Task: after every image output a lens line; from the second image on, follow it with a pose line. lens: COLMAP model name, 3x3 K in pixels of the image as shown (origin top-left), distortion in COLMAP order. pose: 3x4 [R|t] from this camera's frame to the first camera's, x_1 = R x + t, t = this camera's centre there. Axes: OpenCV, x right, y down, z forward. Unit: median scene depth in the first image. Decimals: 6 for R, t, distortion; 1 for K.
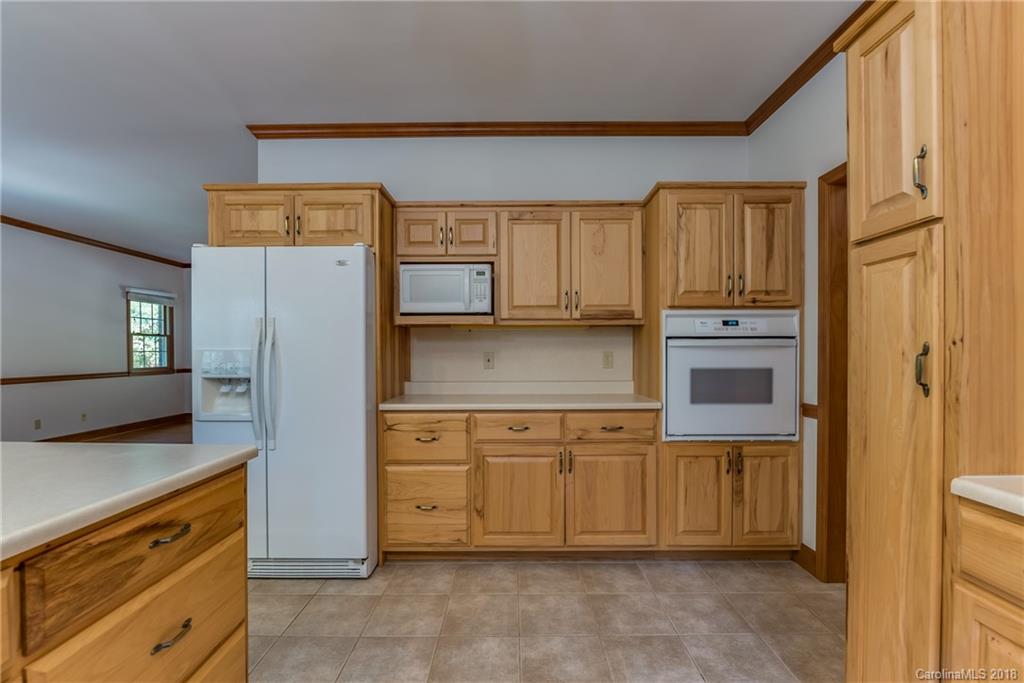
lens RADIAL K [[450.7, 0, 512.5], [0, 450.7, 359.6], [0, 0, 1]] dist [-0.007430, -0.001479]
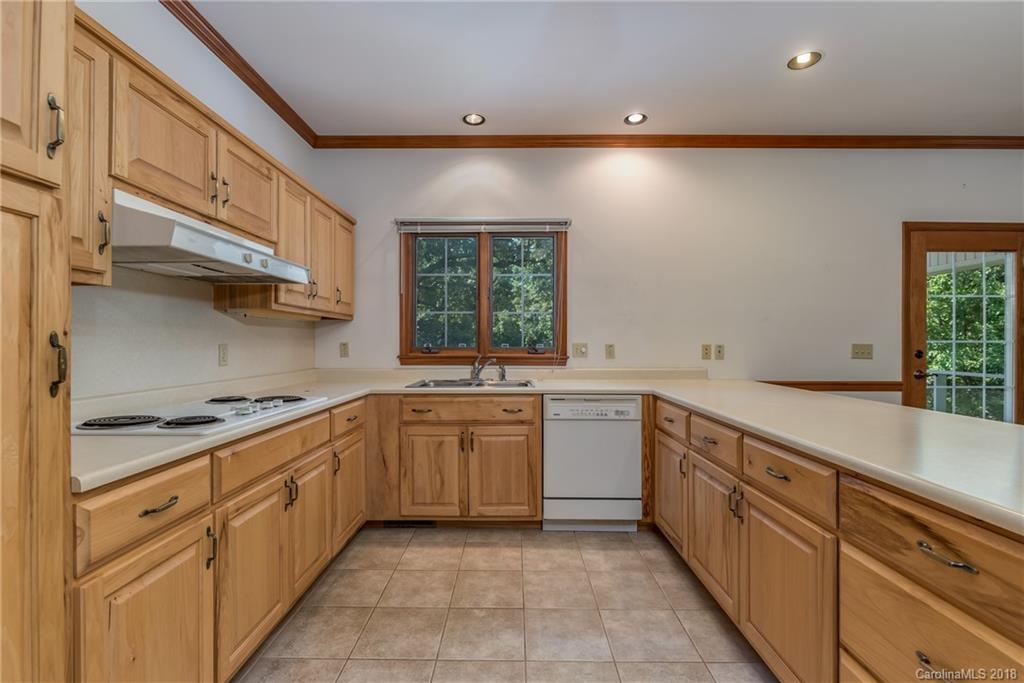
lens RADIAL K [[450.7, 0, 510.0], [0, 450.7, 340.5], [0, 0, 1]] dist [-0.007430, -0.001479]
pose [[-0.999991, 0.000551, 0.004223, 0.035949], [0.000623, 0.999855, 0.017004, -0.019368], [-0.004213, 0.017006, -0.999847, 0.964889]]
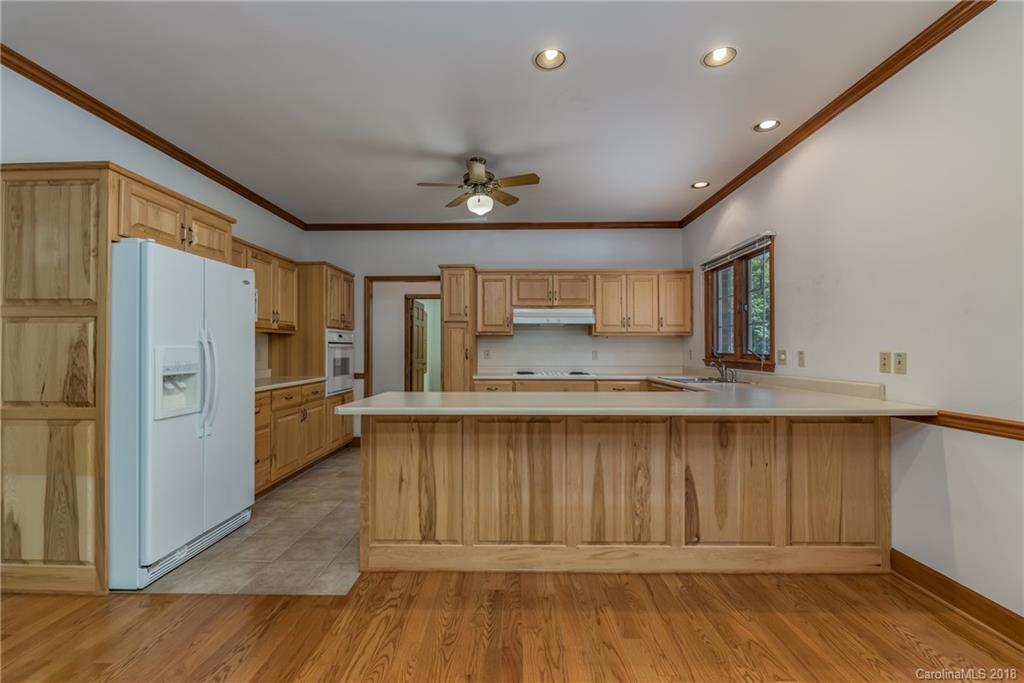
lens RADIAL K [[450.7, 0, 507.5], [0, 450.7, 344.9], [0, 0, 1]] dist [-0.007430, -0.001479]
pose [[0.021116, 0.012224, 0.999702, -2.003457], [0.019937, 0.999721, -0.012645, 0.000805], [-0.999578, 0.020198, 0.020867, 0.249962]]
